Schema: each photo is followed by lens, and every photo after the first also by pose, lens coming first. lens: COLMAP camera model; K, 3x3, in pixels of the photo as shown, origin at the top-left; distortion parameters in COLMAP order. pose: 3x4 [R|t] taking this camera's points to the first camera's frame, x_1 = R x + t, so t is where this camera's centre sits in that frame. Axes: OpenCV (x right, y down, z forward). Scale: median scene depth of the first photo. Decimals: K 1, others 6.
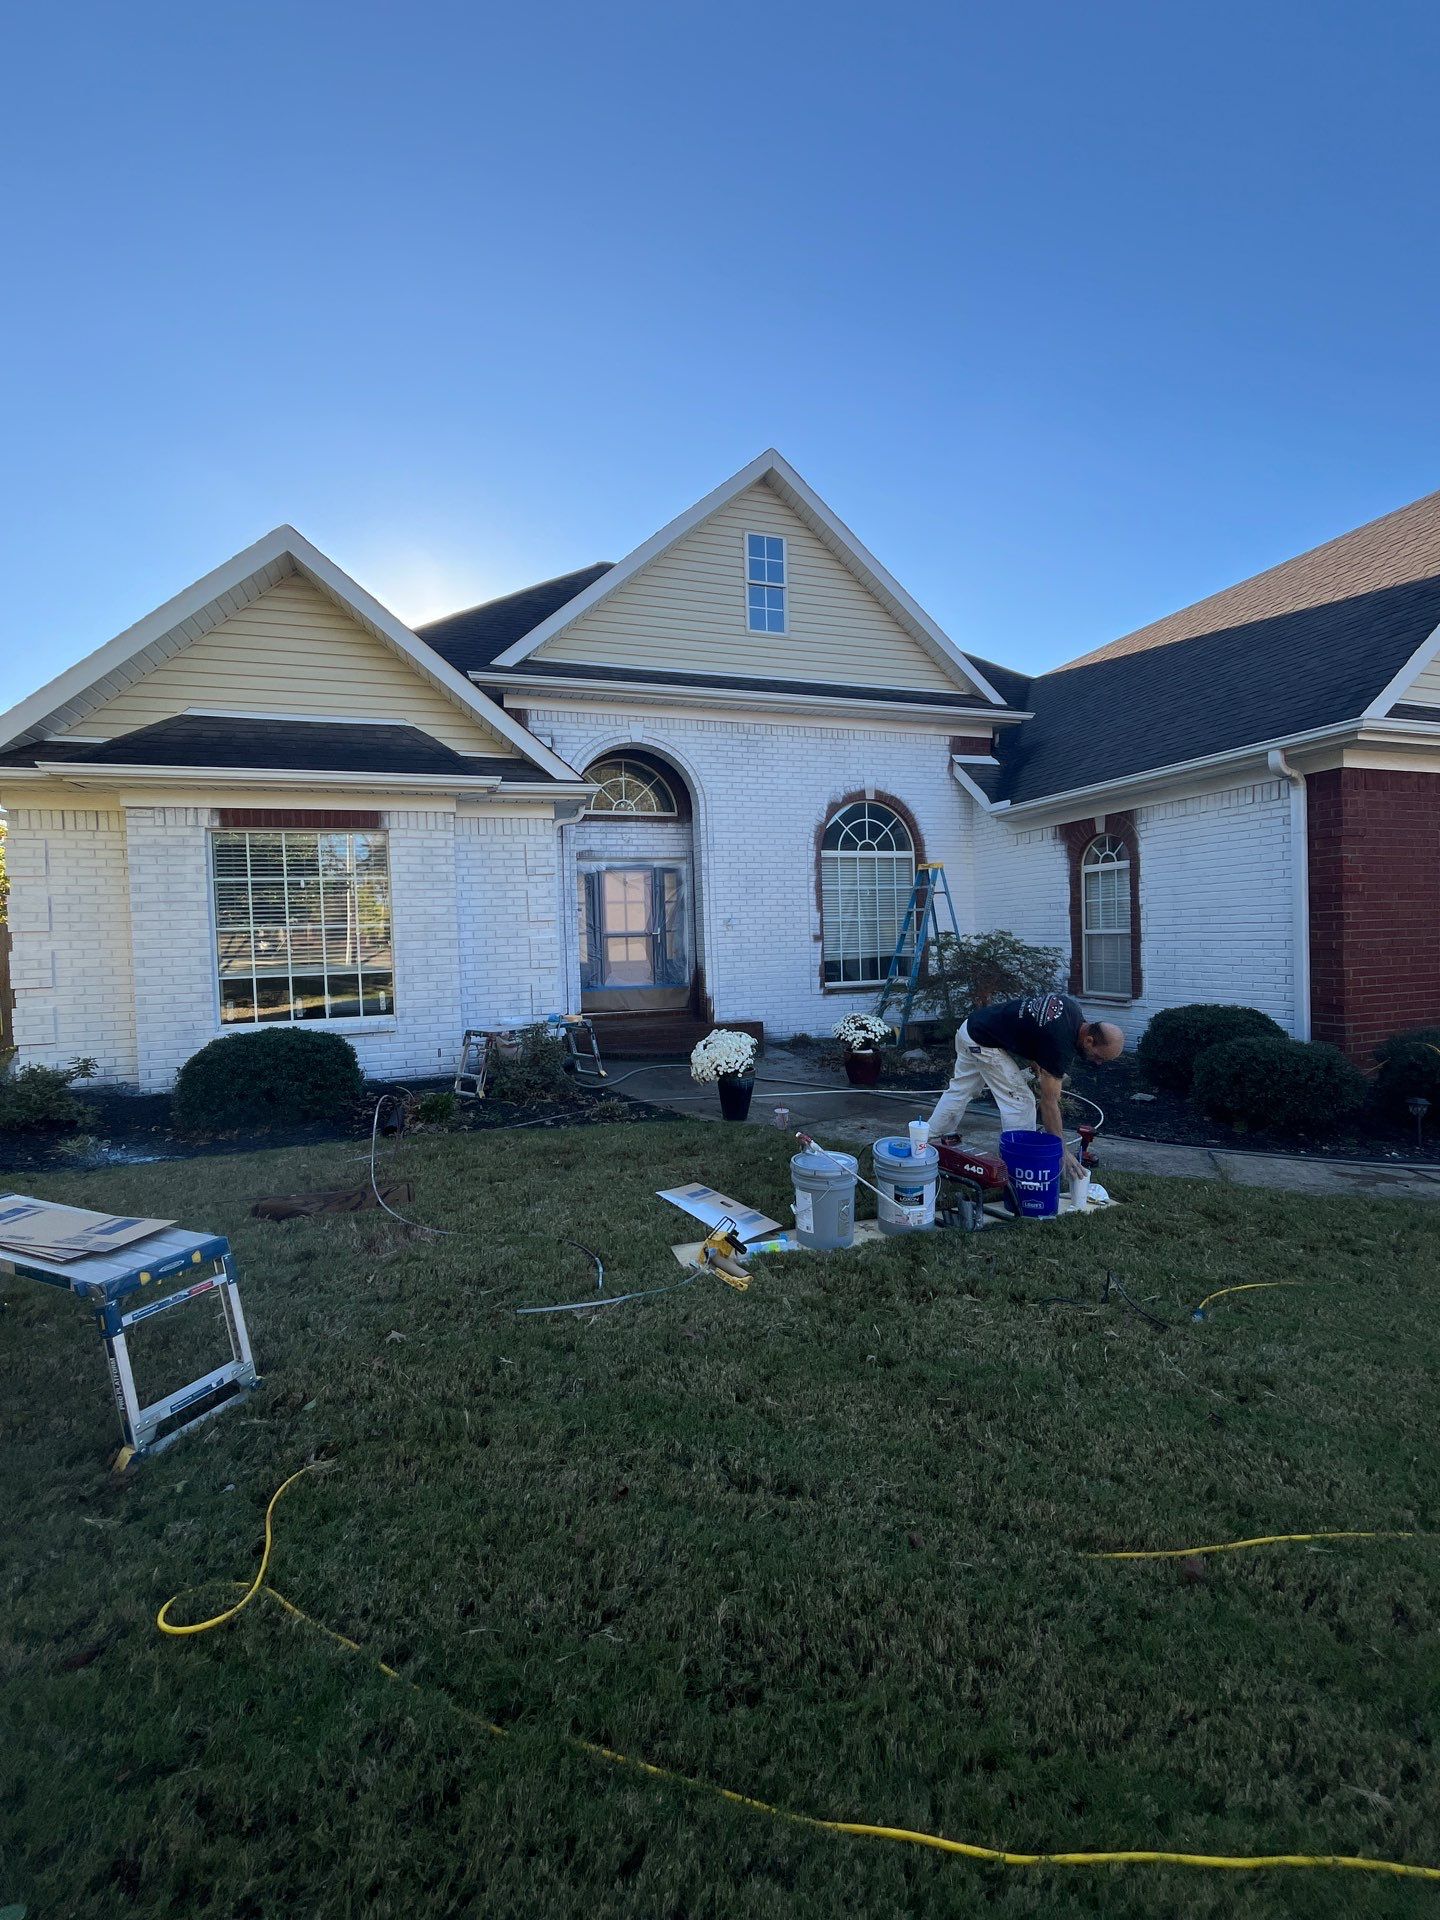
lens RADIAL K [[783.7, 0, 711.4], [0, 783.7, 955.9], [0, 0, 1]] dist [-0.007615, 0.001390]
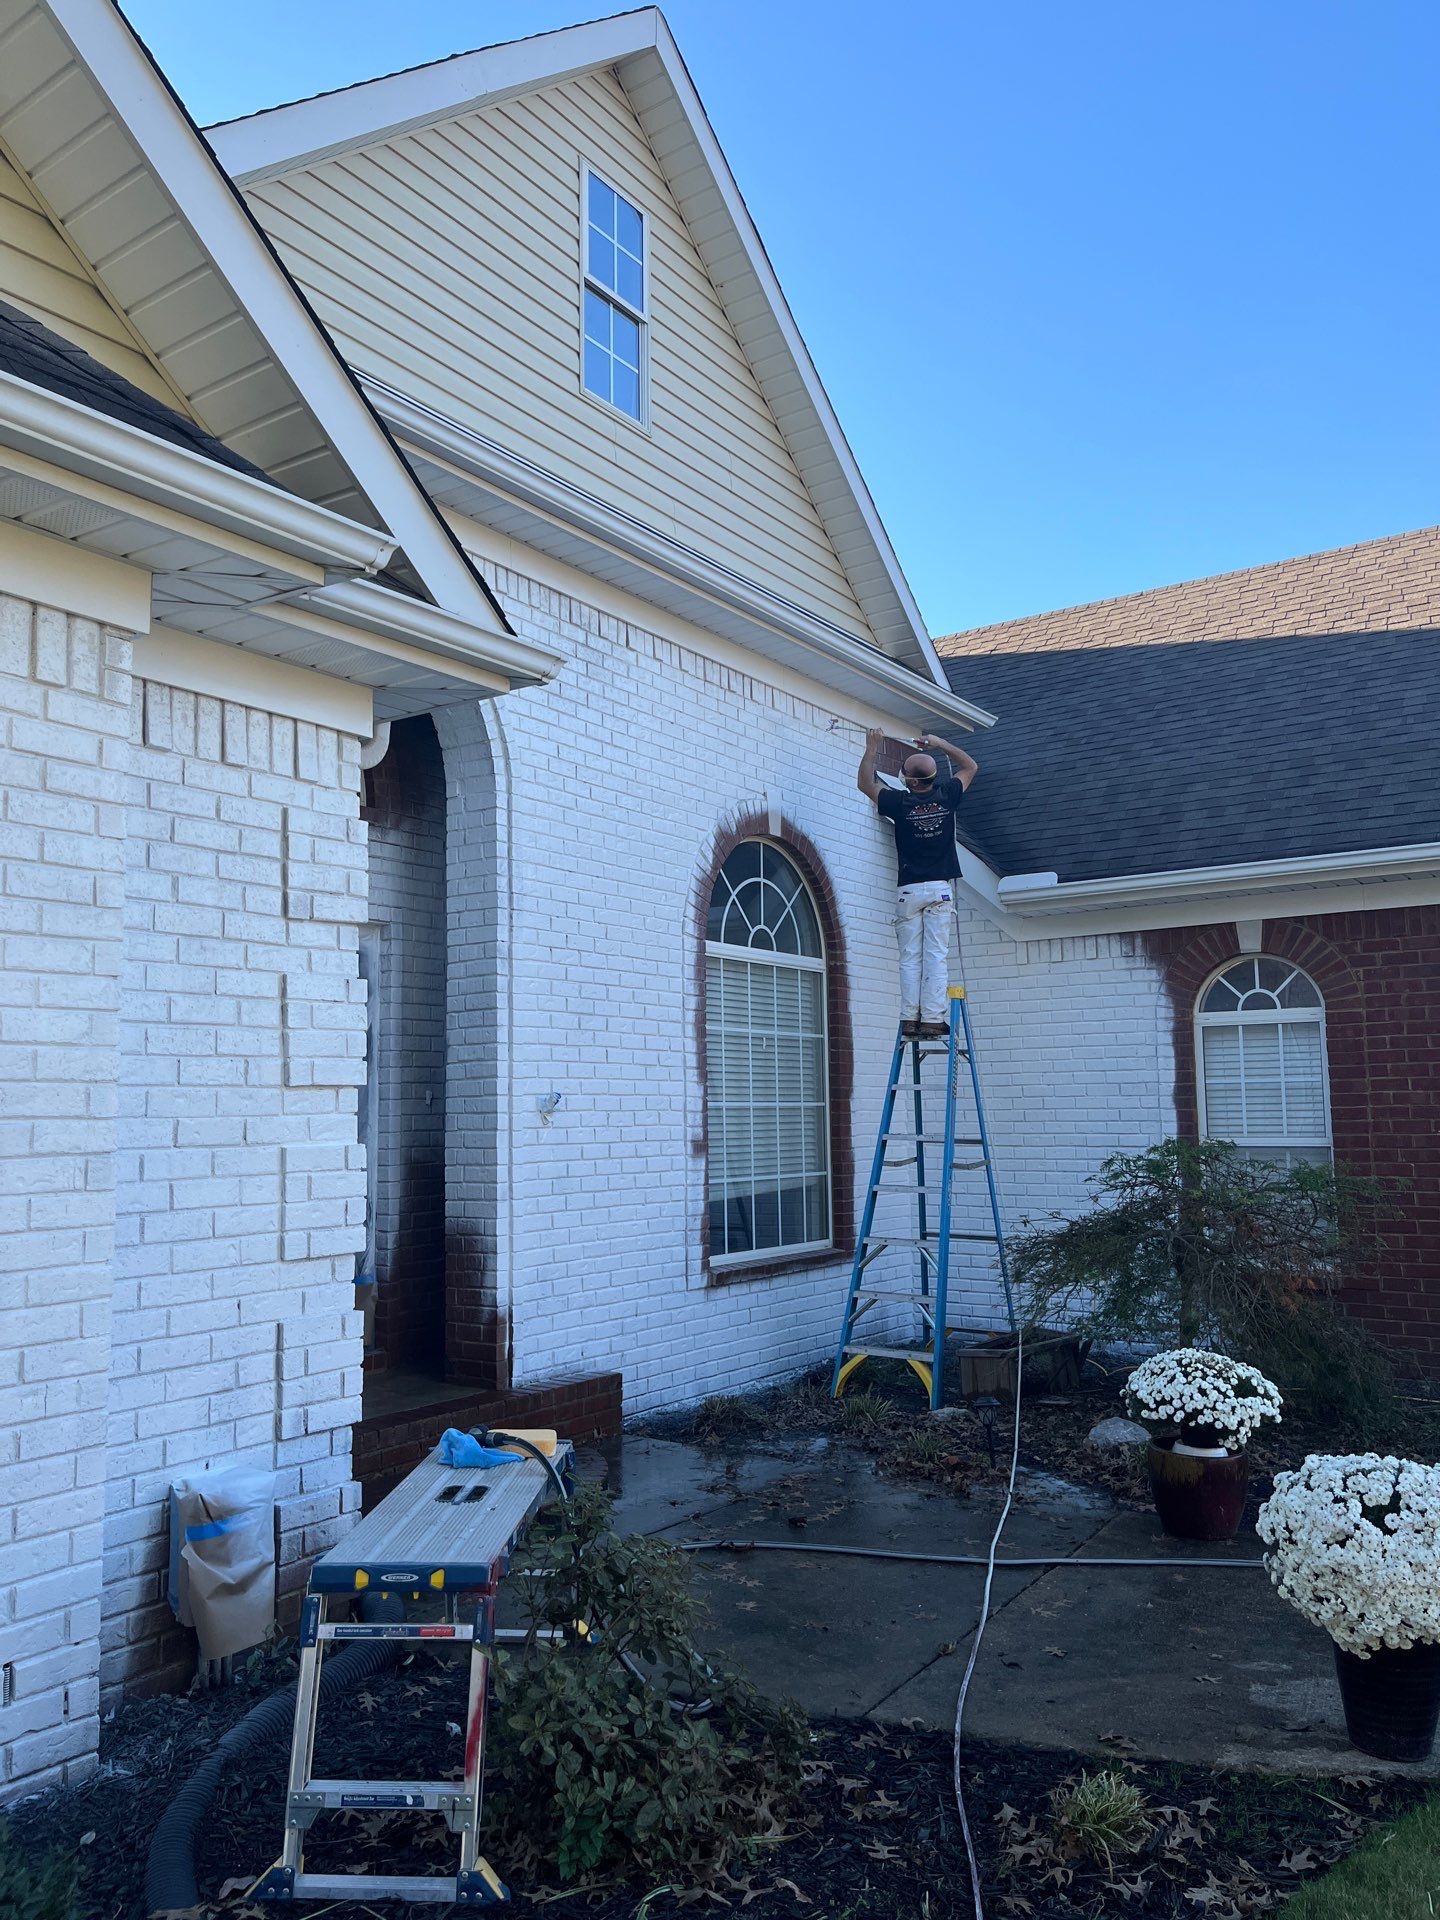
lens RADIAL K [[1442.8, 0, 719.3], [0, 1442.8, 971.5], [0, 0, 1]] dist [0.043038, -0.052659]
pose [[0.801629, 0.079688, 0.592487, -0.332893], [0.002153, 0.990685, -0.136157, -0.011823], [-0.597818, 0.110423, 0.793990, 0.405224]]
